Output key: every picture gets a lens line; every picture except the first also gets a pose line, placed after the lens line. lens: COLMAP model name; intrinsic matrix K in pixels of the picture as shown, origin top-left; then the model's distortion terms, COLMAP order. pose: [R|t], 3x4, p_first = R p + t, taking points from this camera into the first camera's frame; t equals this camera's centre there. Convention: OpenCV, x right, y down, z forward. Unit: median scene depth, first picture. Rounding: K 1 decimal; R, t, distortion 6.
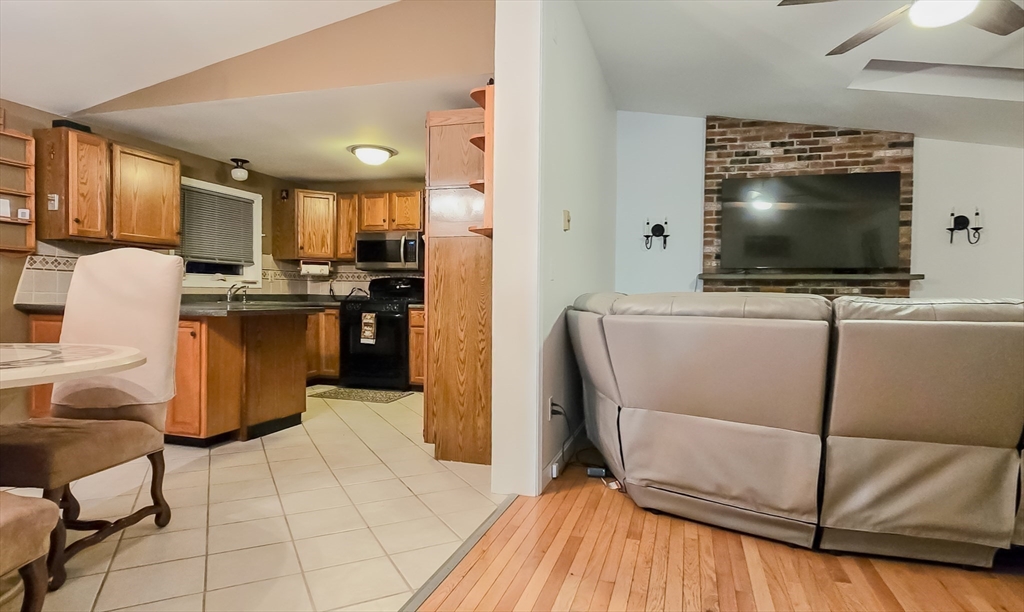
lens RADIAL K [[565.6, 0, 524.4], [0, 565.6, 308.2], [0, 0, 1]] dist [-0.000023, -0.000585]
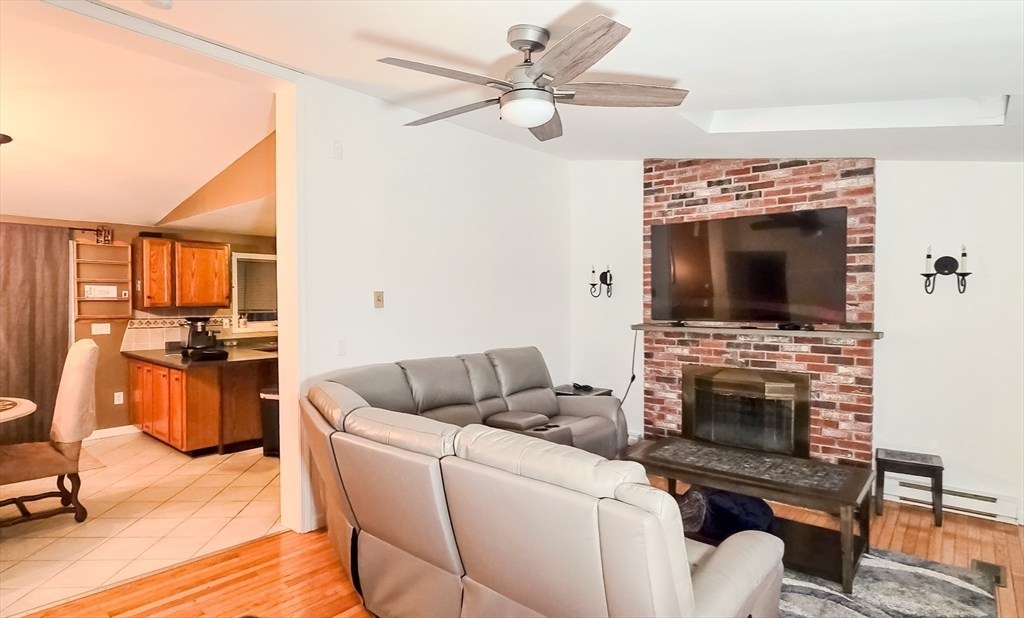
lens RADIAL K [[546.0, 0, 484.5], [0, 546.0, 310.2], [0, 0, 1]] dist [-0.000913, -0.000461]
pose [[0.900059, -0.004171, -0.435748, 0.497390], [0.002225, 0.999985, -0.004976, -0.082995], [0.435762, 0.003509, 0.900055, 0.052017]]
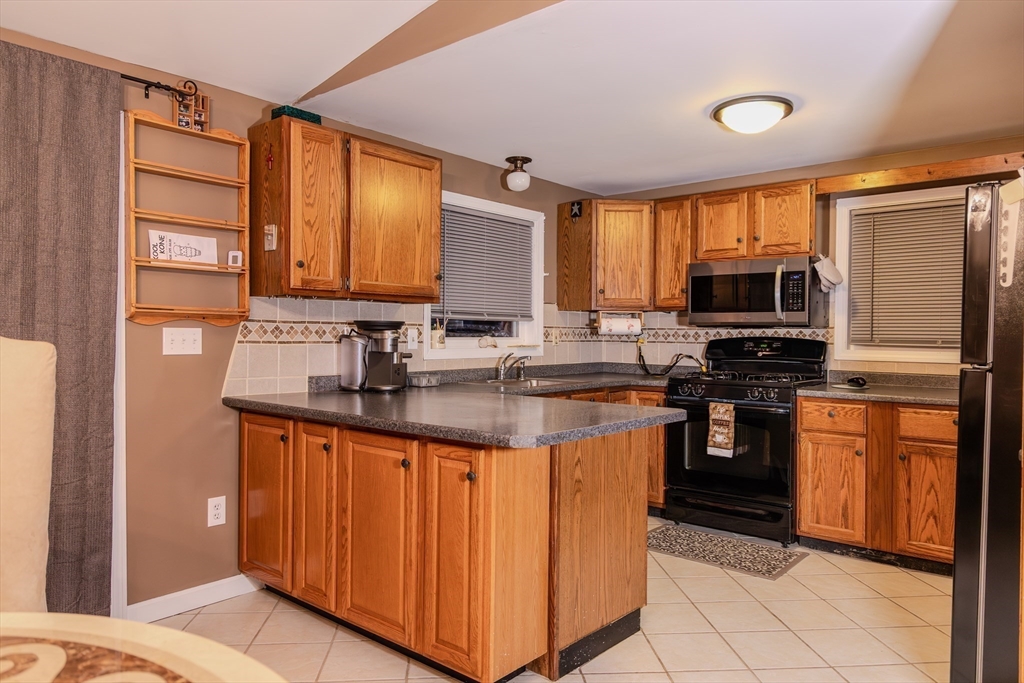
lens RADIAL K [[691.2, 0, 512.0], [0, 691.2, 341.5], [0, 0, 1]] dist [0.008888, -0.001936]
pose [[0.913590, -0.003222, -0.406623, -0.201534], [-0.004560, 0.999825, -0.018167, -0.043301], [0.406610, 0.018452, 0.913415, 0.299676]]
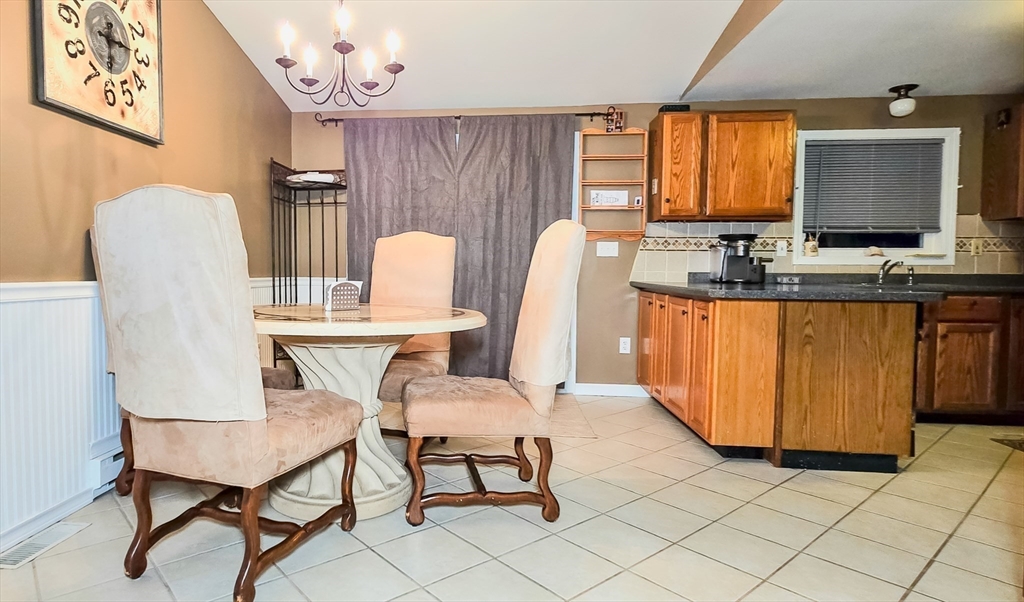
lens RADIAL K [[568.8, 0, 443.8], [0, 568.8, 297.9], [0, 0, 1]] dist [-0.003251, -0.000367]
pose [[0.178655, 0.036353, -0.983240, 0.117859], [-0.027490, 0.999112, 0.031944, -0.000694], [0.983528, 0.021323, 0.179496, 0.312781]]
